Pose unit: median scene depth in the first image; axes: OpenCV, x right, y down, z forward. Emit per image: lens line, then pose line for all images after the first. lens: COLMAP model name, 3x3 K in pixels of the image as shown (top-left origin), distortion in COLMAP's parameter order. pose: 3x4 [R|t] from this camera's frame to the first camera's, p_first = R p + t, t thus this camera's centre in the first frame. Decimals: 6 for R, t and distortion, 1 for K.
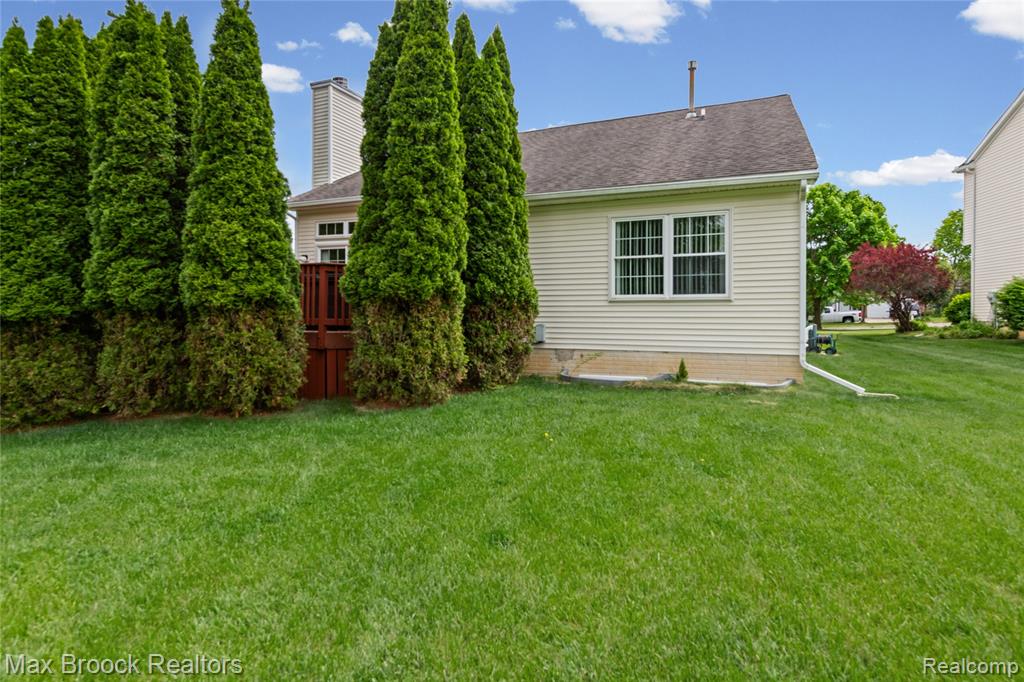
lens RADIAL K [[584.2, 0, 508.9], [0, 584.2, 339.1], [0, 0, 1]] dist [0.020745, 0.000139]
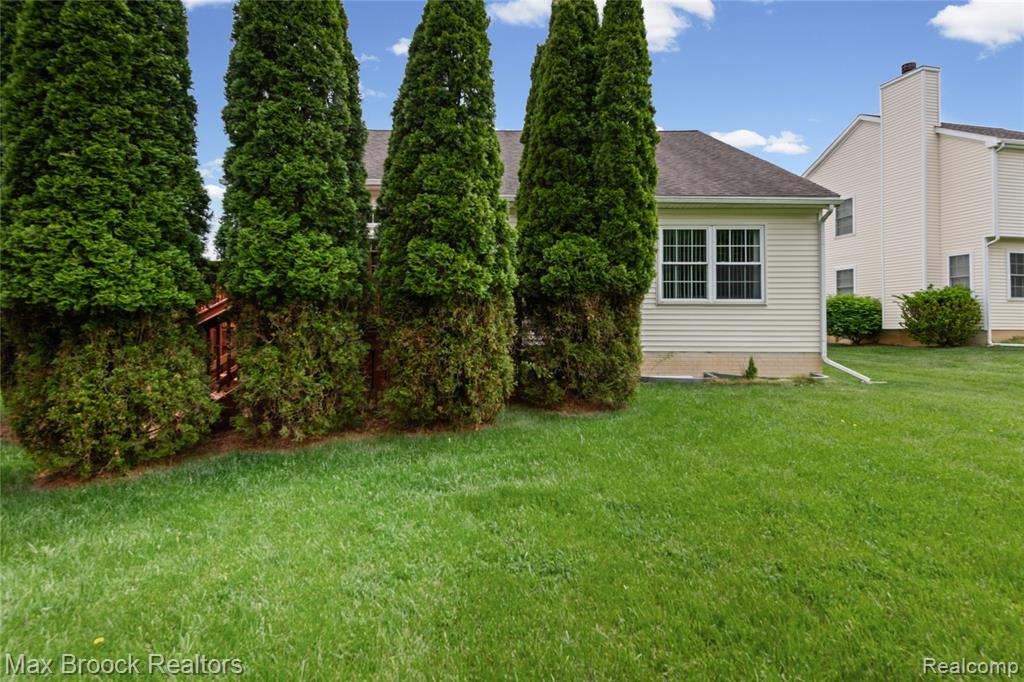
lens RADIAL K [[584.2, 0, 509.6], [0, 584.2, 339.0], [0, 0, 1]] dist [0.020745, 0.000139]
pose [[0.915718, -0.003374, 0.401808, -0.531129], [0.009184, 0.999879, -0.012533, 0.010064], [-0.401717, 0.015167, 0.915638, 0.152084]]
